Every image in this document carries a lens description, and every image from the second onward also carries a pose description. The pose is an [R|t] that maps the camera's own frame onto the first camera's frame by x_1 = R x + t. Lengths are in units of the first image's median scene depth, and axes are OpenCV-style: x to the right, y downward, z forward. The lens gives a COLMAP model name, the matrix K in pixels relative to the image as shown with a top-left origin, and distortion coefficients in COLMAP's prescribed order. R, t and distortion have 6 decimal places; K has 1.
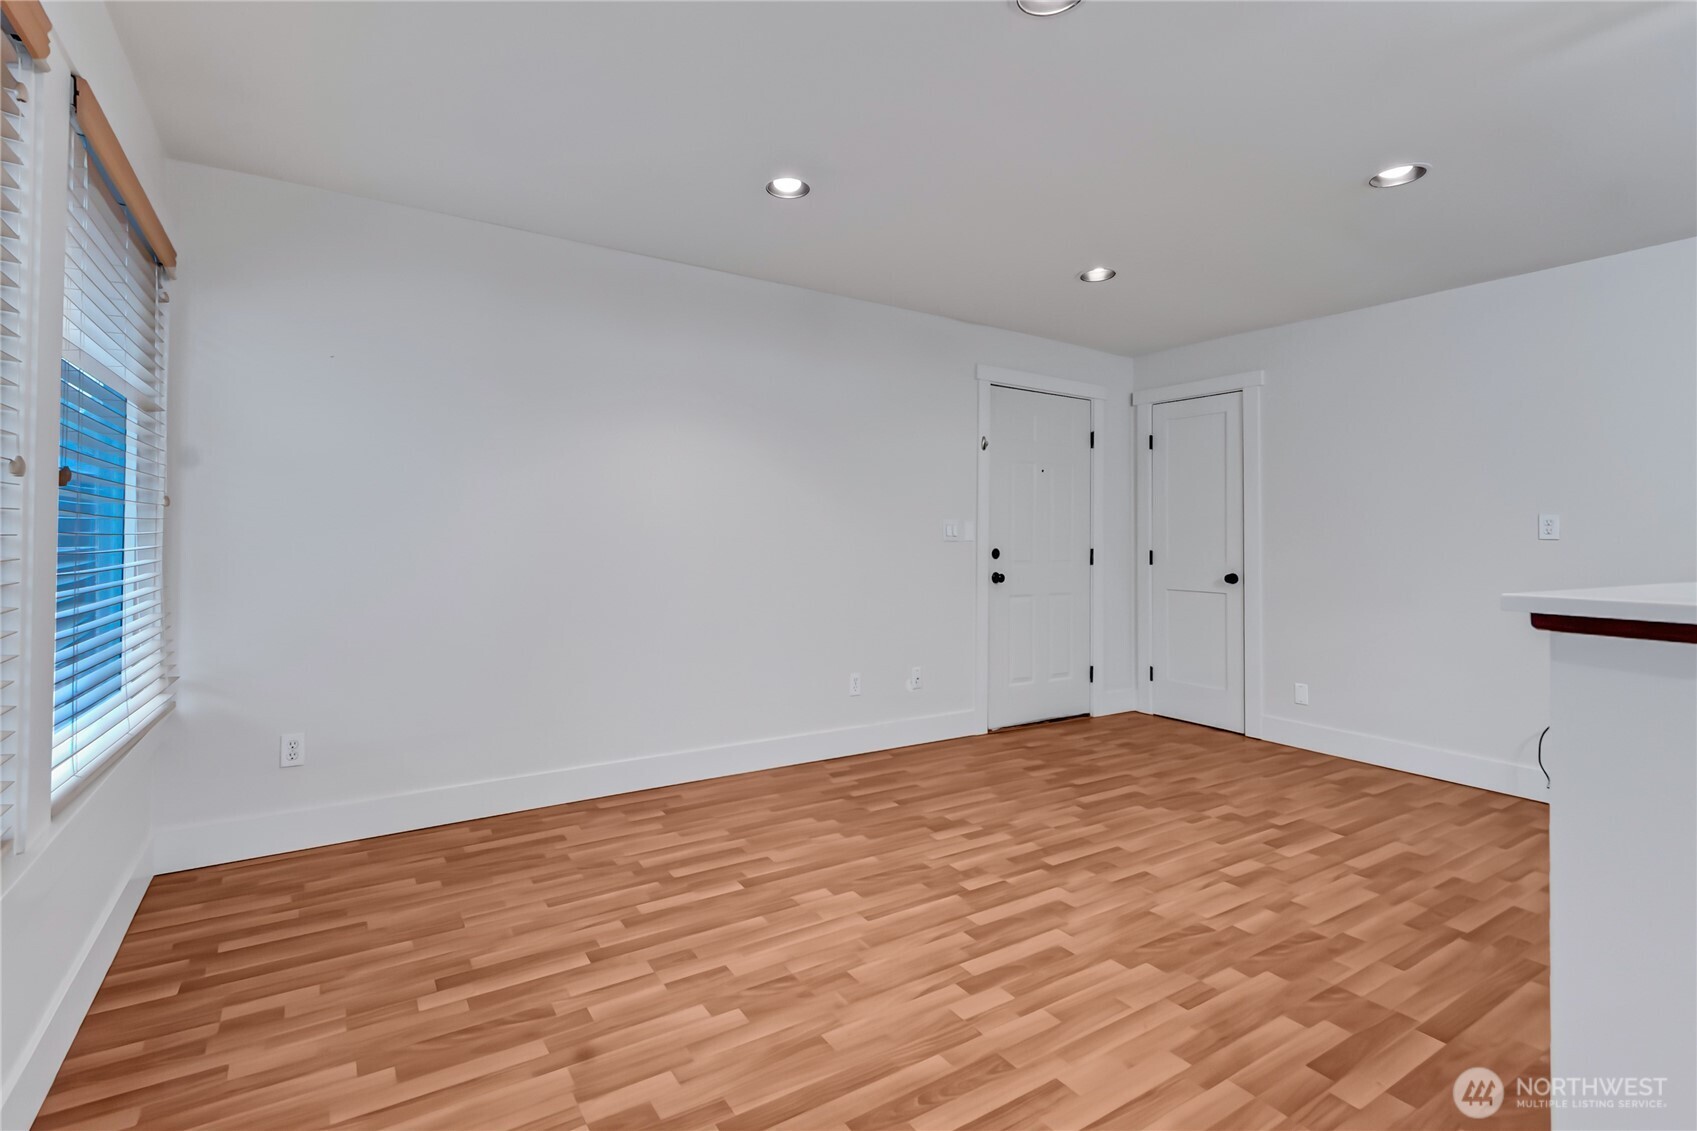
lens RADIAL K [[802.5, 0, 796.8], [0, 802.5, 526.2], [0, 0, 1]] dist [-0.001070, -0.001461]
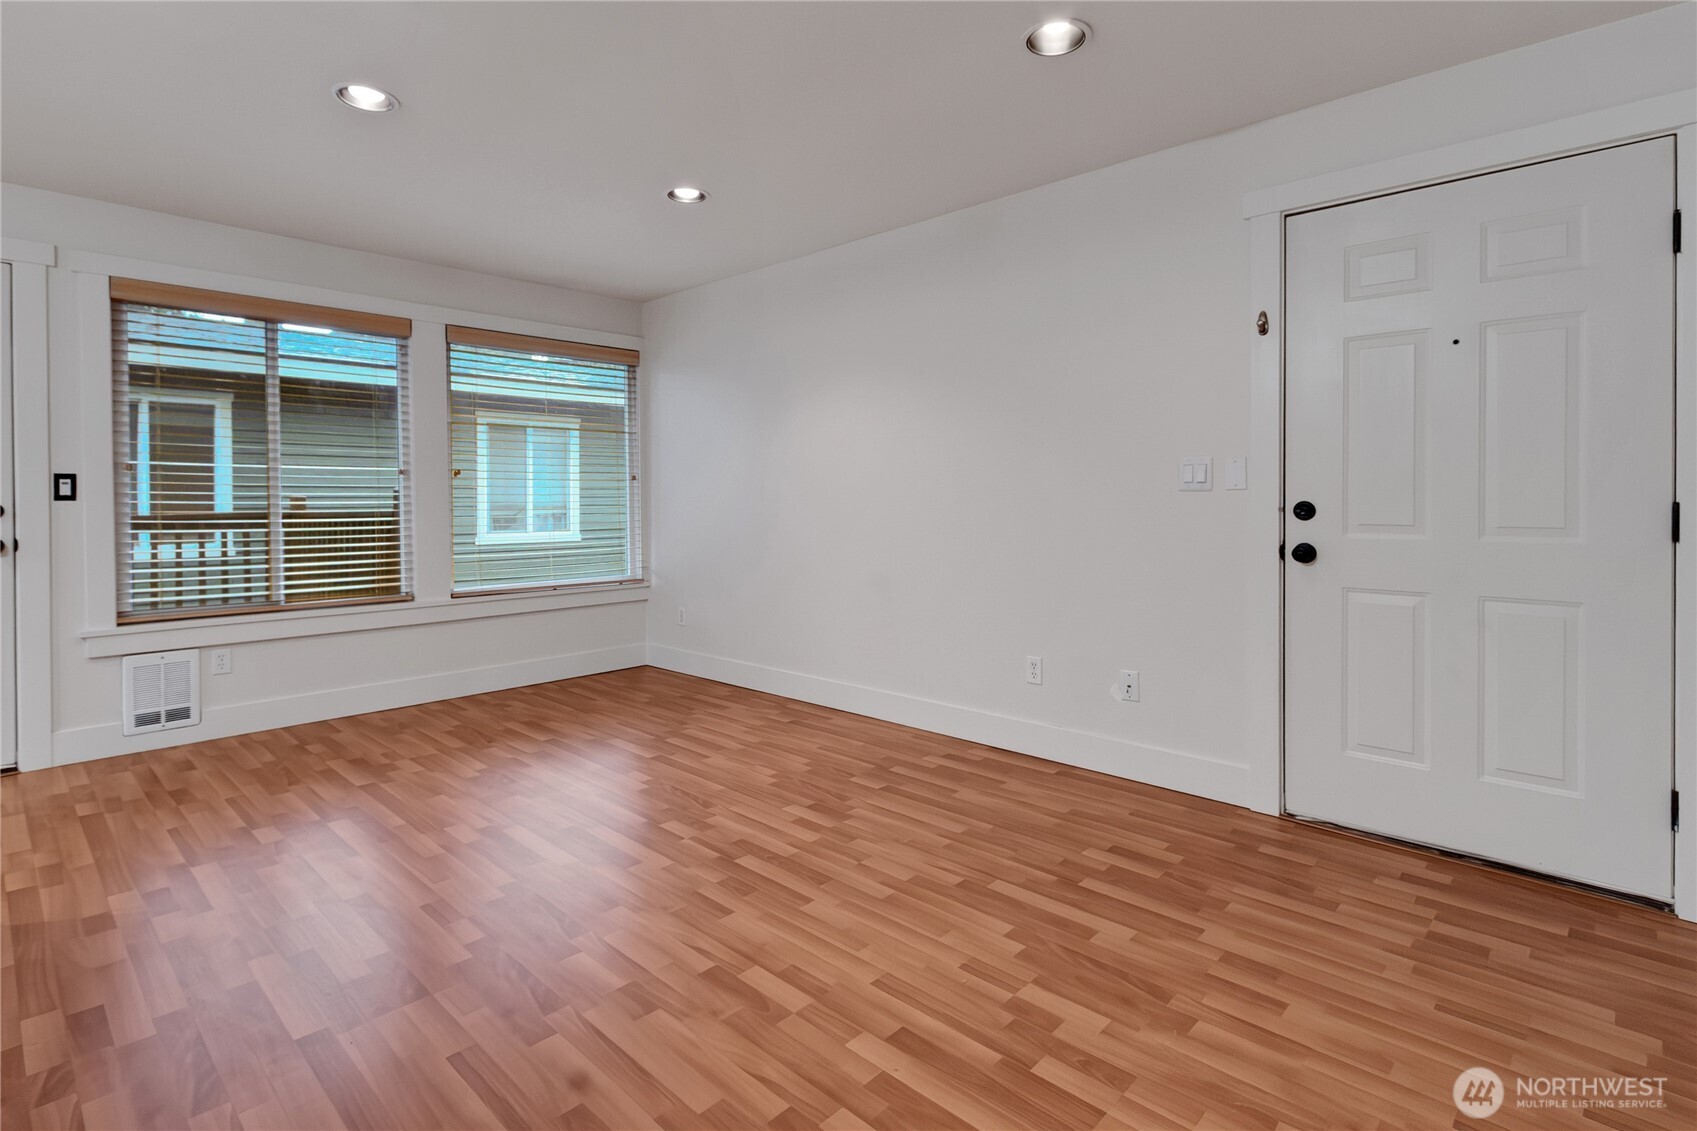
lens RADIAL K [[819.6, 0, 826.7], [0, 819.6, 500.0], [0, 0, 1]] dist [0.002632, 0.000260]
pose [[0.254930, -0.004516, -0.966949, 1.163097], [0.018851, 0.999822, 0.000301, 0.032672], [0.966776, -0.018305, 0.254970, 0.847324]]
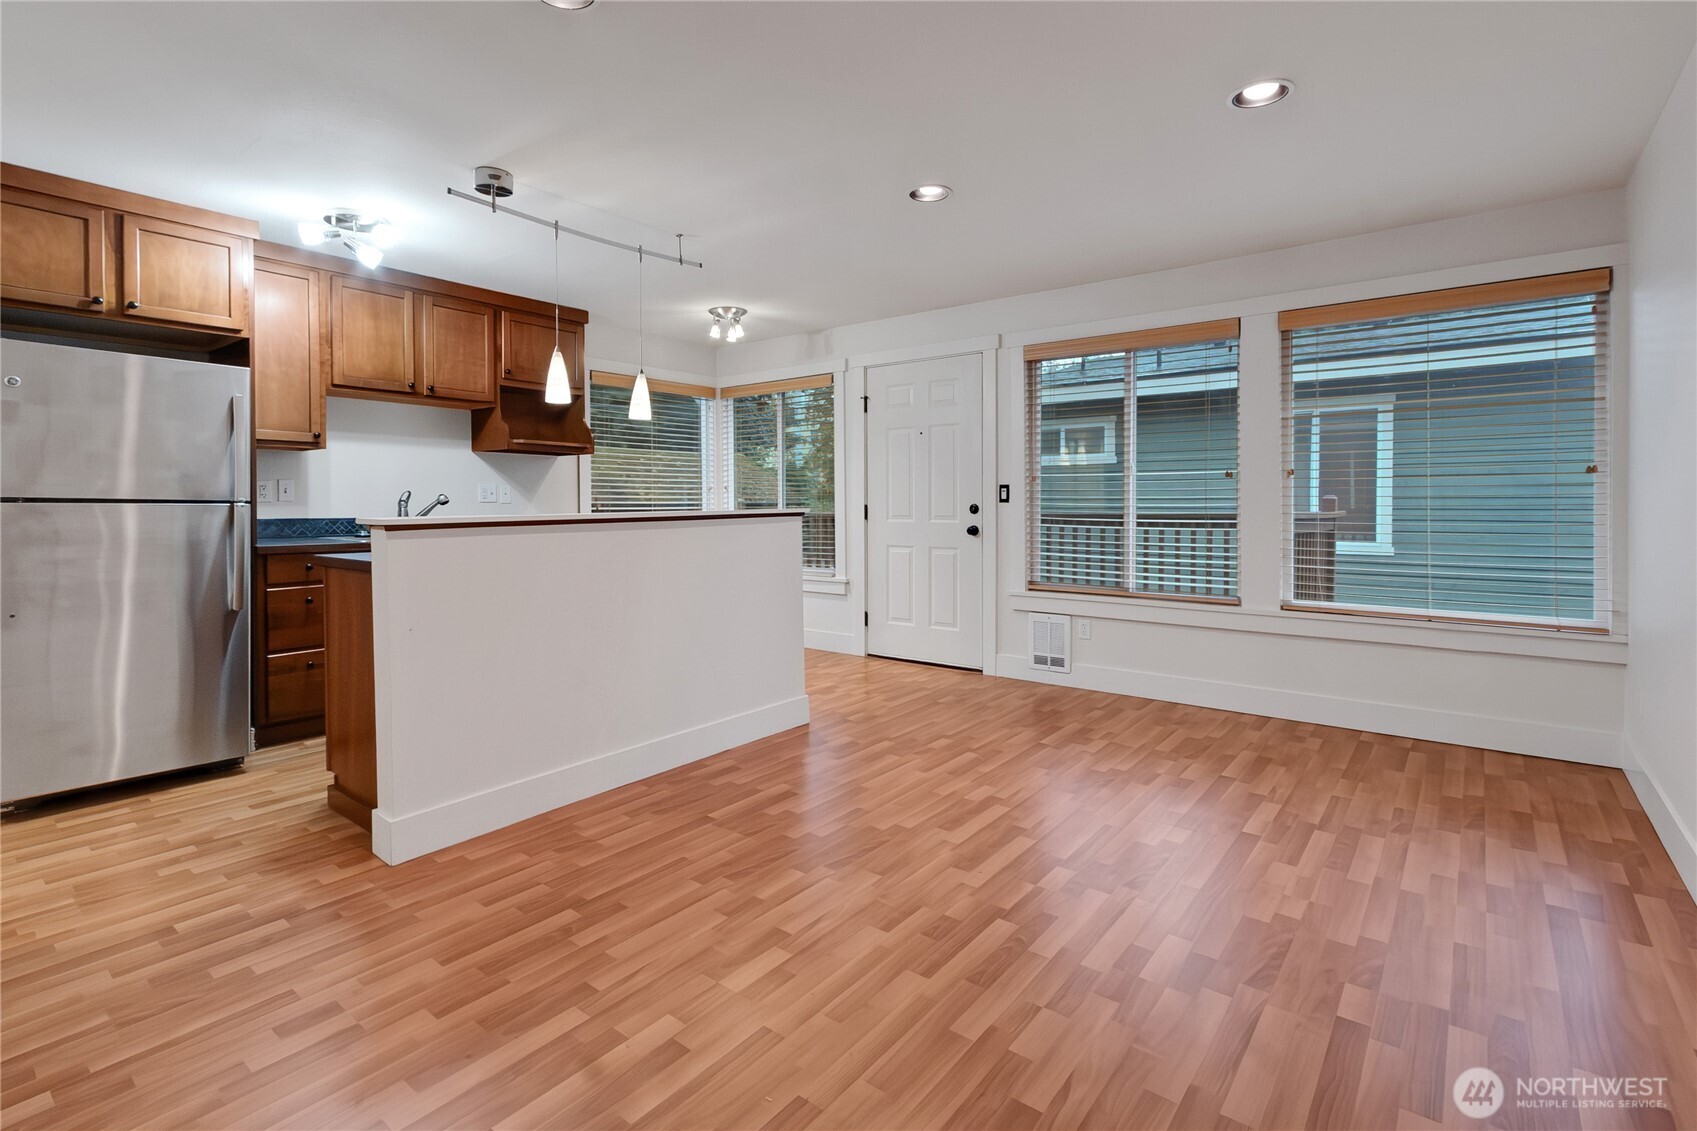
lens RADIAL K [[819.6, 0, 826.7], [0, 819.6, 500.0], [0, 0, 1]] dist [0.002632, 0.000260]
pose [[-0.939672, -0.003773, -0.342056, 0.713493], [0.002332, 0.999845, -0.017433, 0.038237], [0.342068, -0.017179, -0.939518, 1.622151]]
